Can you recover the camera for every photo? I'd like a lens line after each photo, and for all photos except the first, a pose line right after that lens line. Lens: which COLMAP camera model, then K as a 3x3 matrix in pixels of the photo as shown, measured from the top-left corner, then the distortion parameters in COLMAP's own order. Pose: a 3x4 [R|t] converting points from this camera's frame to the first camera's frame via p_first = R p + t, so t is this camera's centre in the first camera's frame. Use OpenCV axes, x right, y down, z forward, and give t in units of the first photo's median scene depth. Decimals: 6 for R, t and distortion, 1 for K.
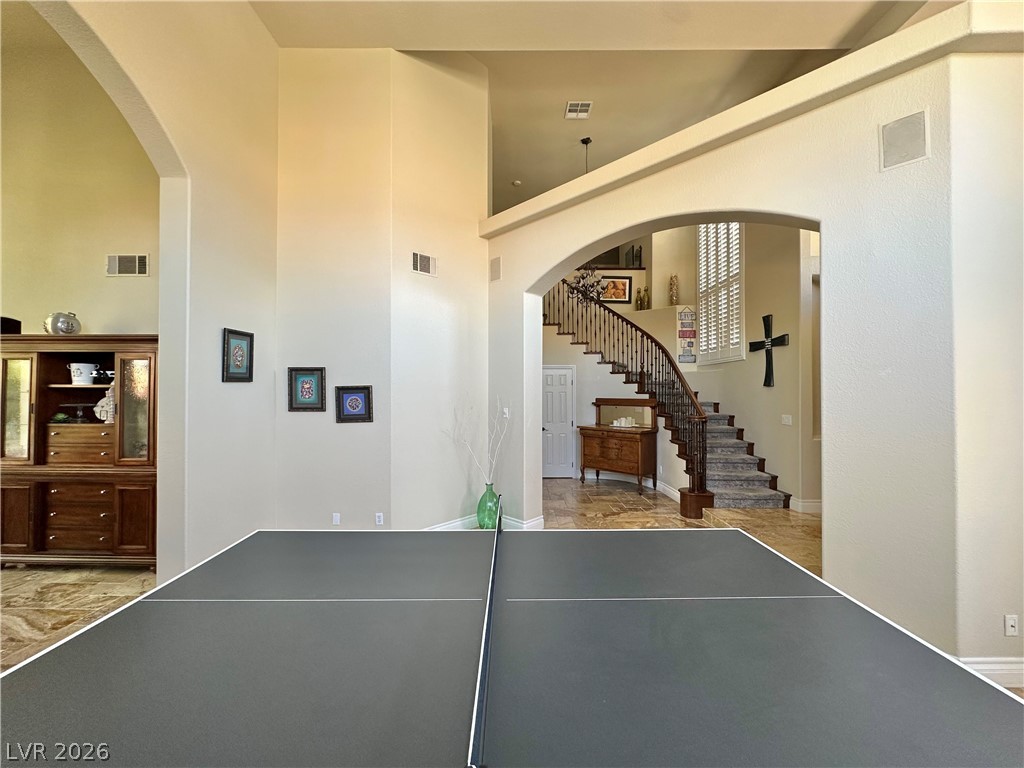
lens RADIAL K [[410.1, 0, 511.8], [0, 410.1, 388.2], [0, 0, 1]] dist [-0.006456, 0.000239]
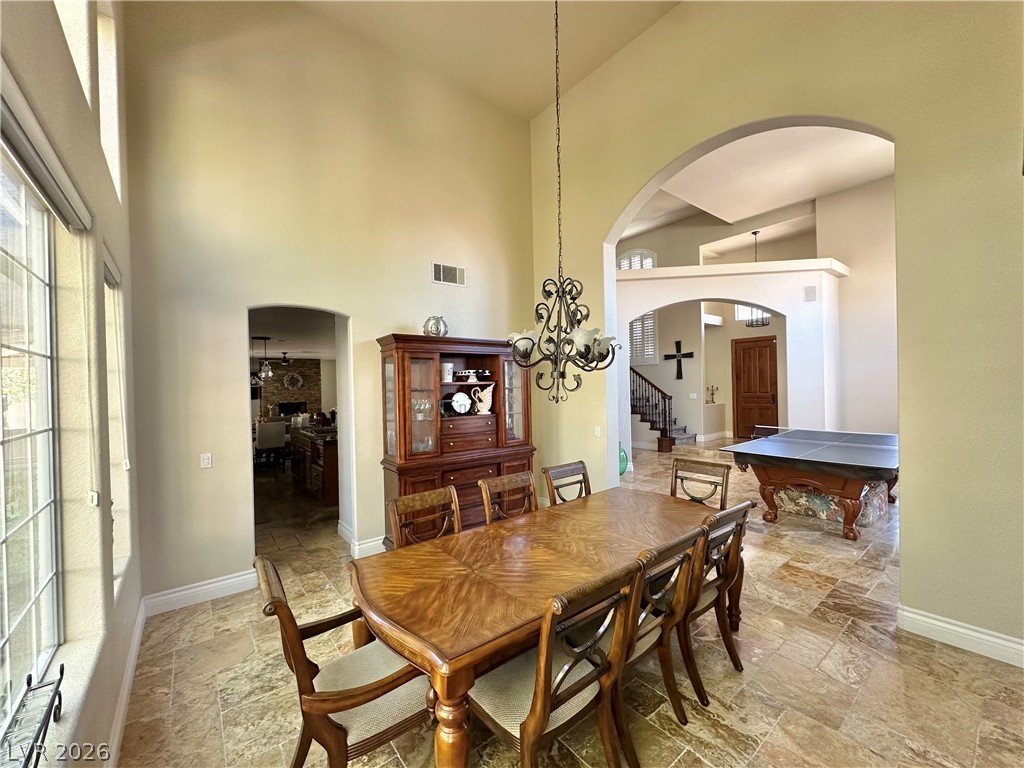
lens RADIAL K [[410.1, 0, 514.4], [0, 410.1, 386.3], [0, 0, 1]] dist [-0.006456, 0.000239]
pose [[0.779823, -0.022656, 0.625591, -1.160370], [0.025867, 0.999658, 0.003958, 0.001793], [-0.625466, 0.013096, 0.780142, 0.010335]]
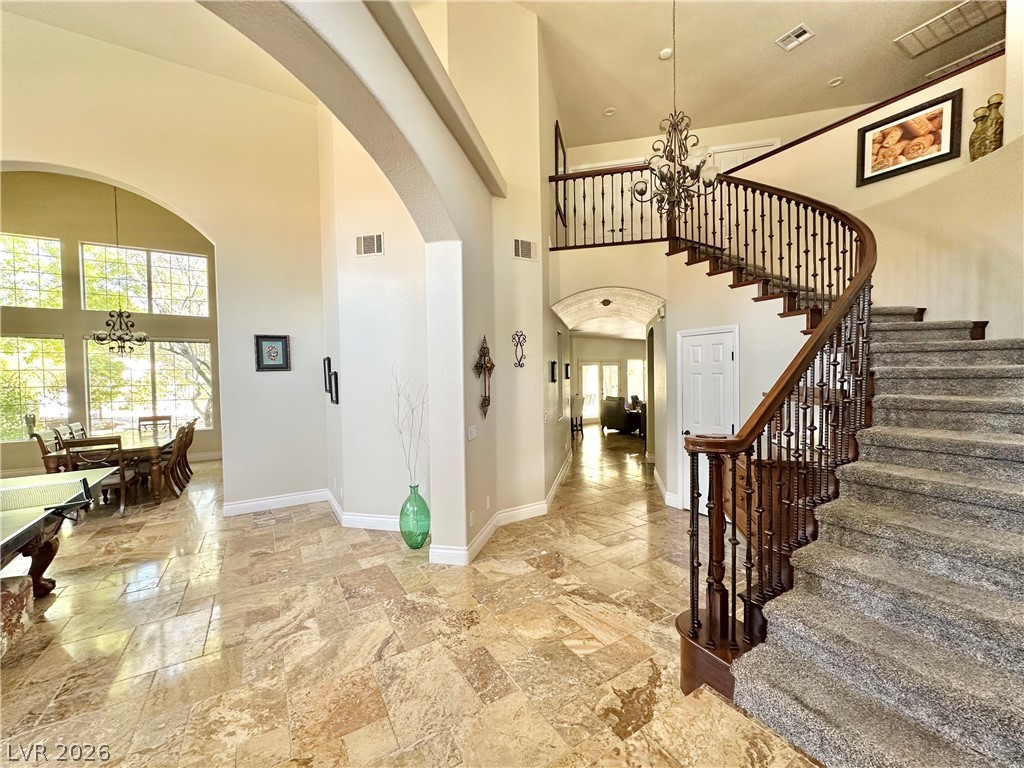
lens RADIAL K [[410.1, 0, 512.1], [0, 410.1, 383.0], [0, 0, 1]] dist [-0.006456, 0.000239]
pose [[0.528218, 0.008114, -0.849070, 0.647751], [0.022238, 0.999479, 0.023386, 0.007396], [0.848818, -0.031235, 0.527762, 0.625099]]
